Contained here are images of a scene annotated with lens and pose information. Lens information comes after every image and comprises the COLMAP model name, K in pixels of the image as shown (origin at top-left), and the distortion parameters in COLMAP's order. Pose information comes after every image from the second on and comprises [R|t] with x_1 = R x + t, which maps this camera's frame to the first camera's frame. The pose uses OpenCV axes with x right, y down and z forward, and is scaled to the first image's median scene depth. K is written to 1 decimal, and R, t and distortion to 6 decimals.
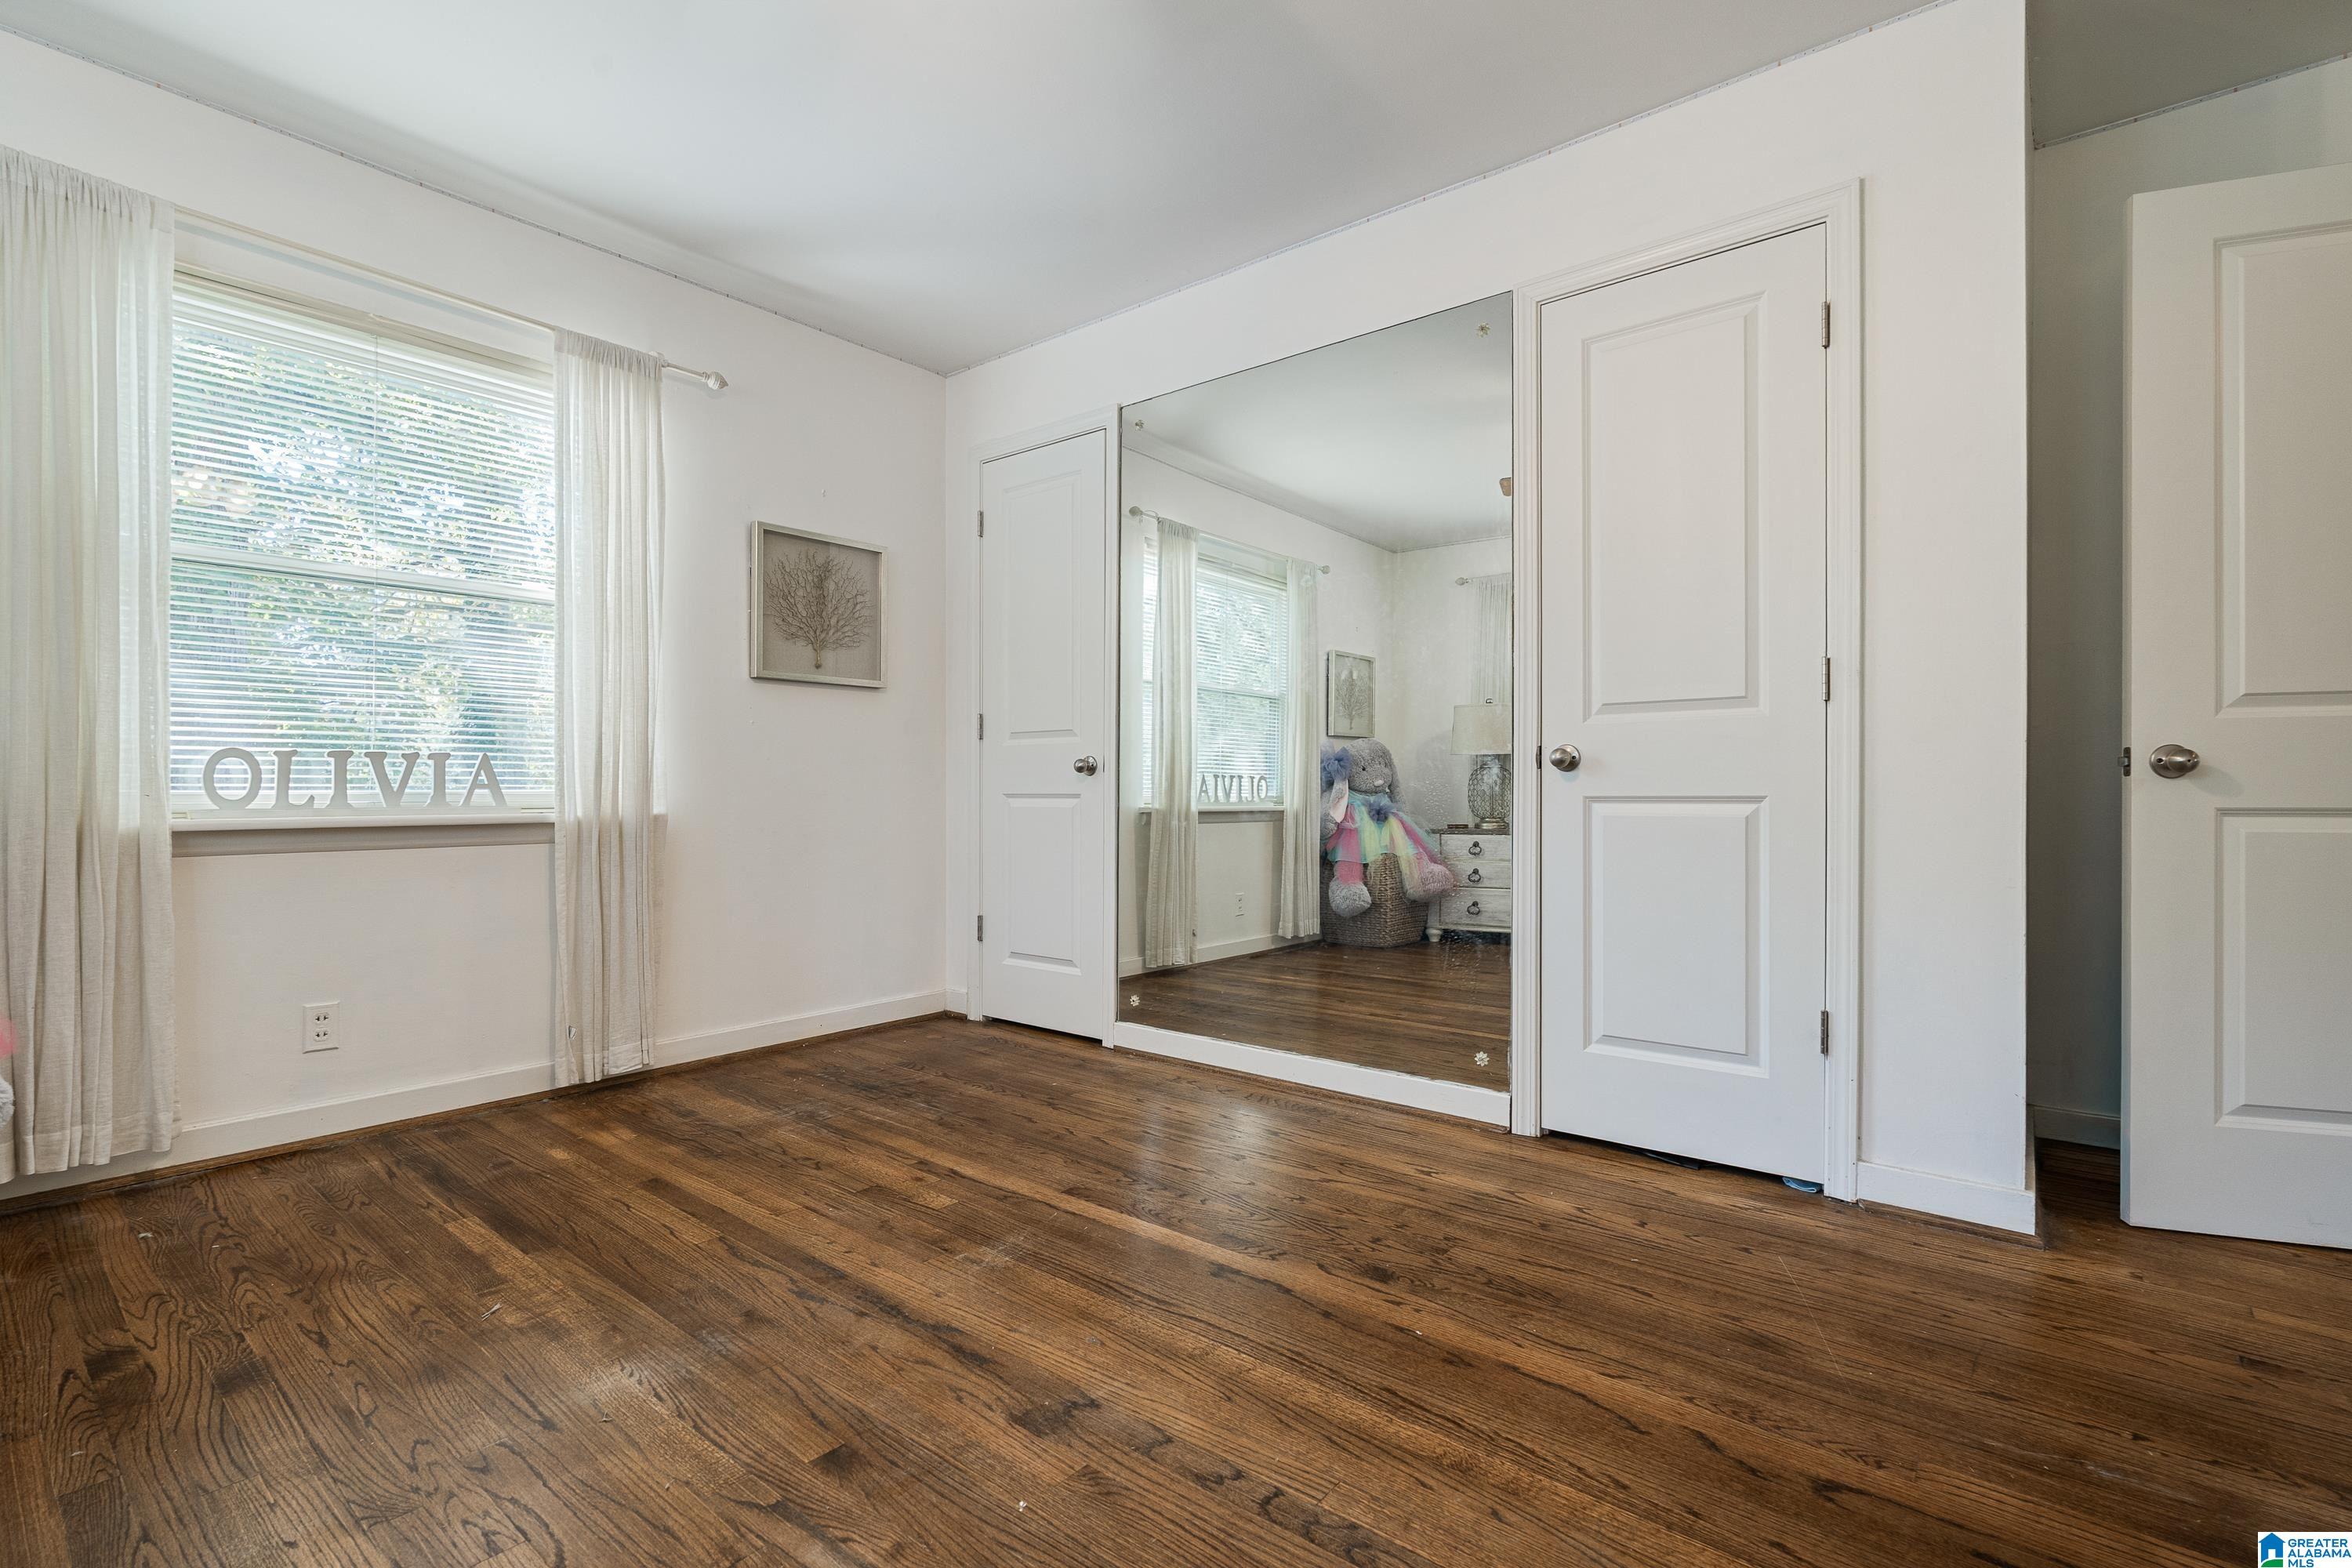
lens RADIAL K [[1061.7, 0, 1174.5], [0, 1061.7, 806.5], [0, 0, 1]] dist [-0.003475, -0.000454]
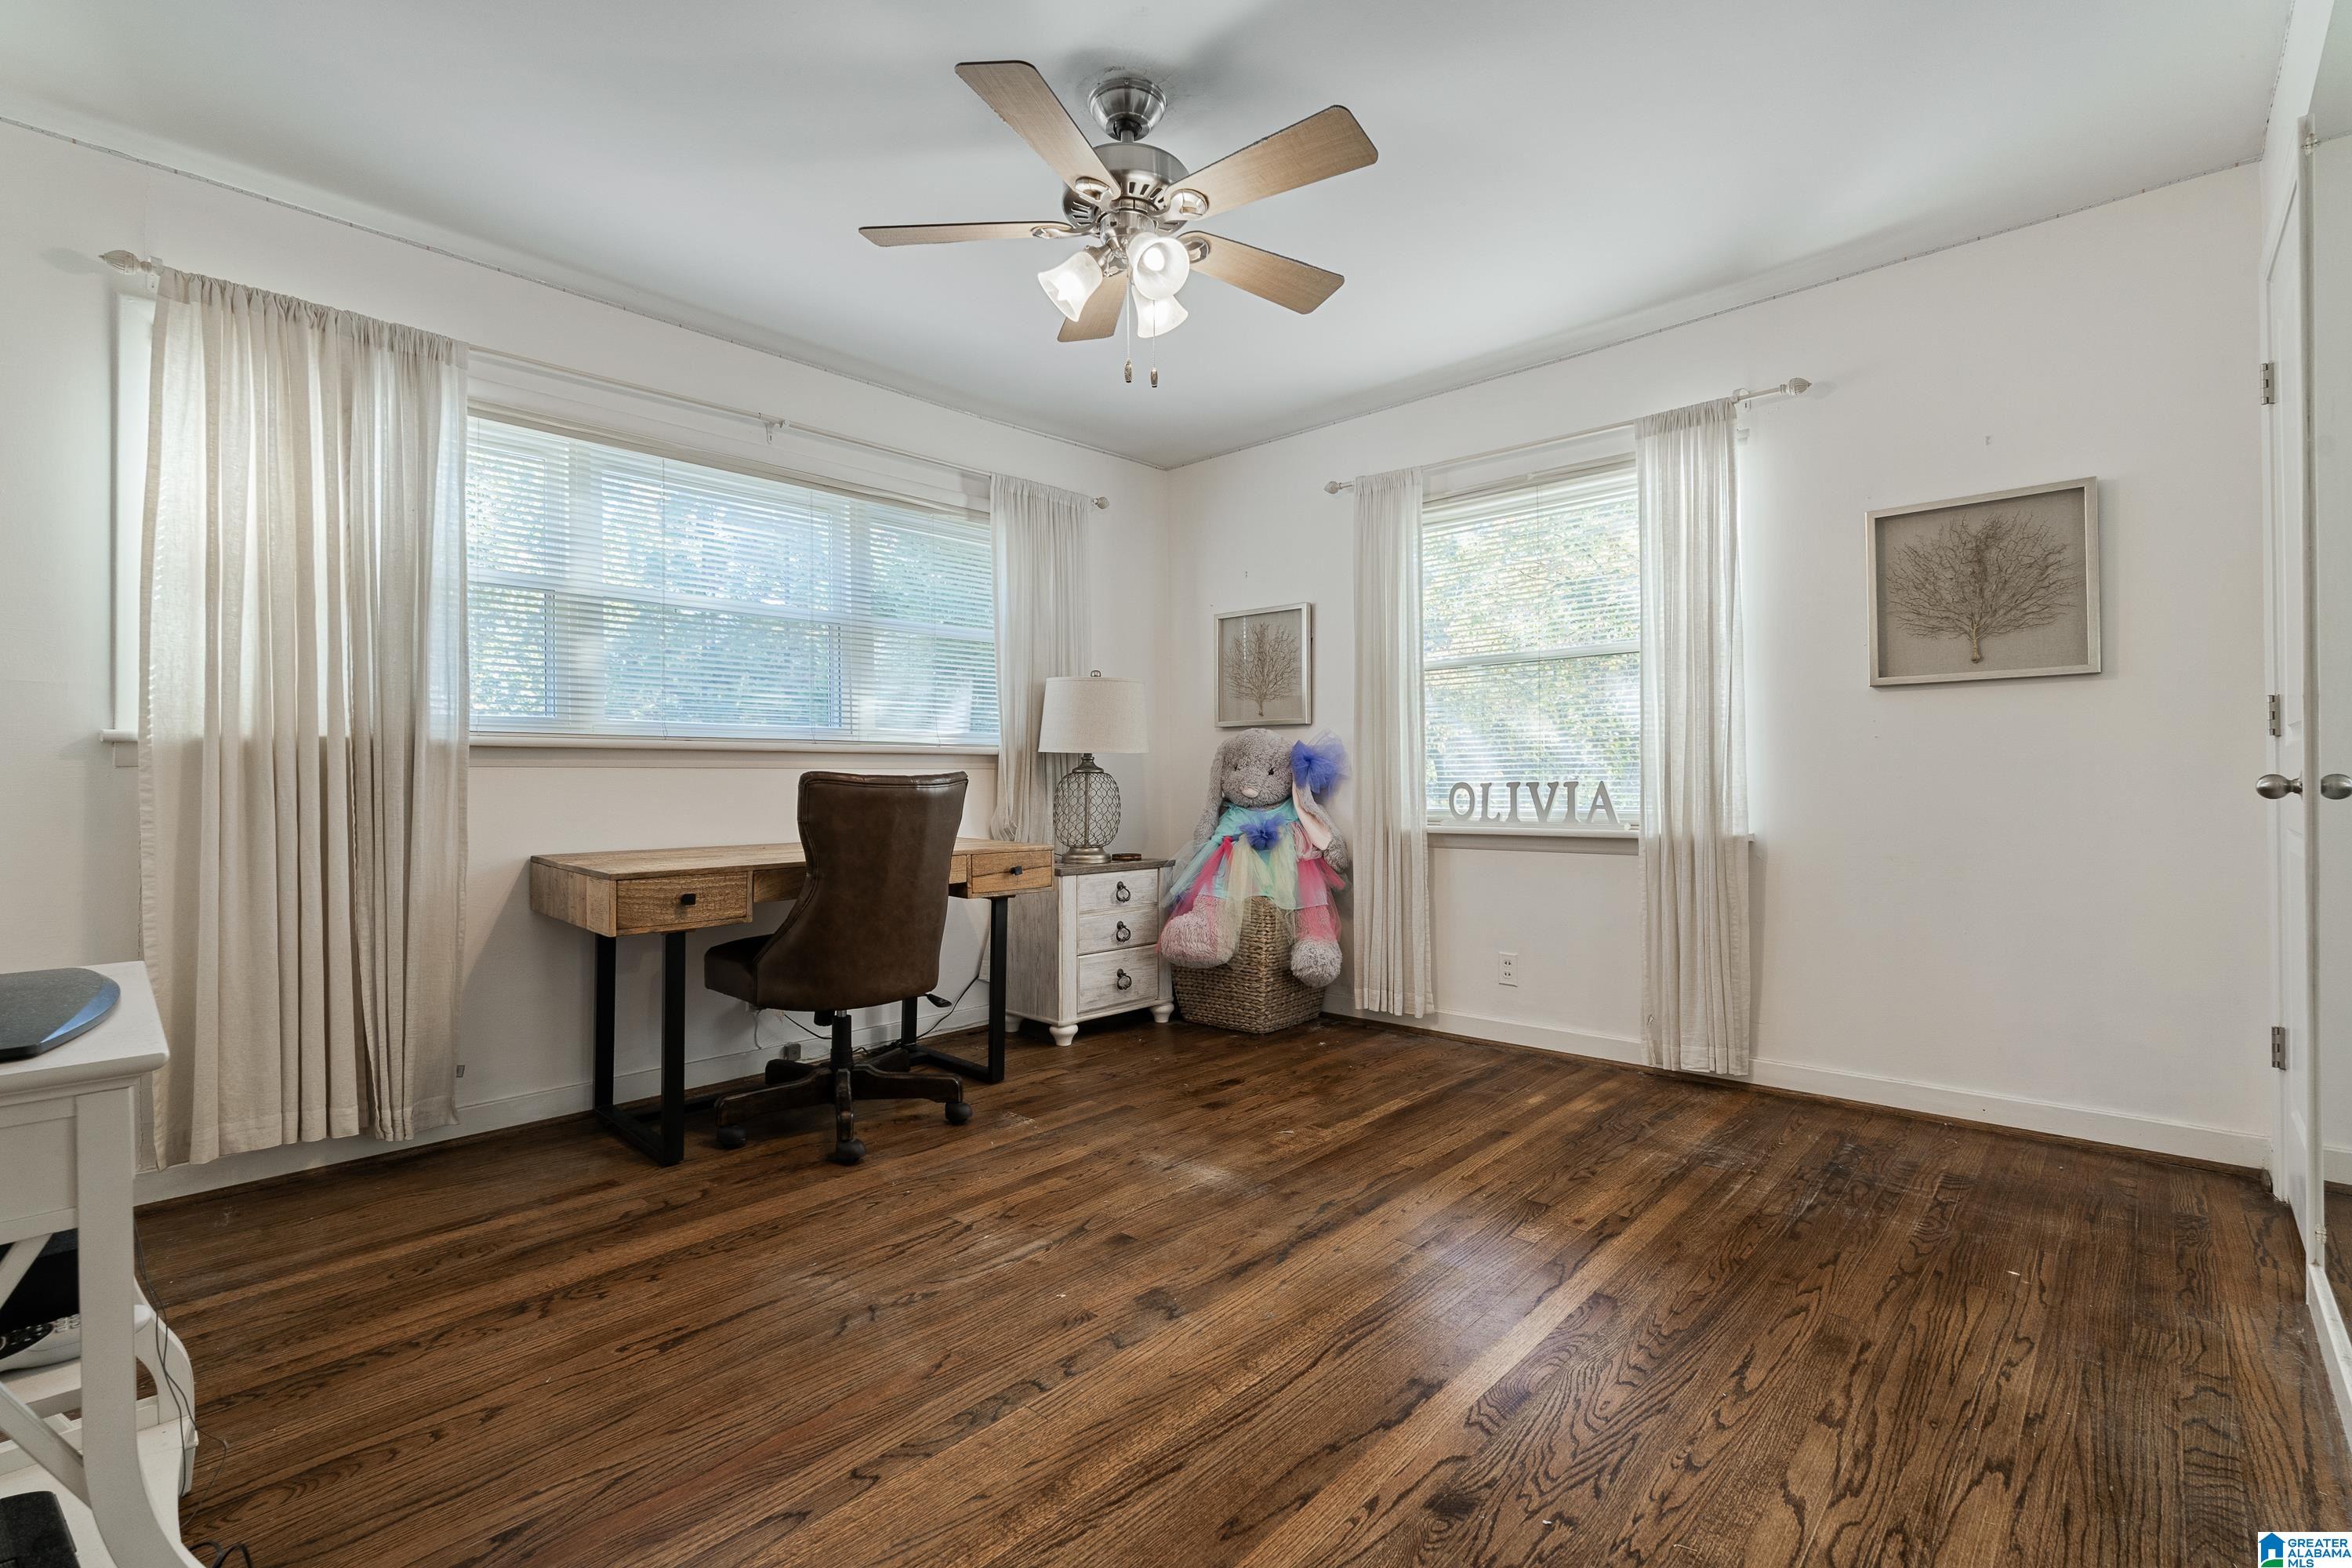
lens RADIAL K [[1064.2, 0, 1176.0], [0, 1064.2, 784.0], [0, 0, 1]] dist [-0.001927, -0.000207]
pose [[-0.056653, 0.003541, -0.998388, 0.743696], [-0.007177, 0.999966, 0.003954, -0.055389], [0.998368, 0.007390, -0.056626, 0.658006]]
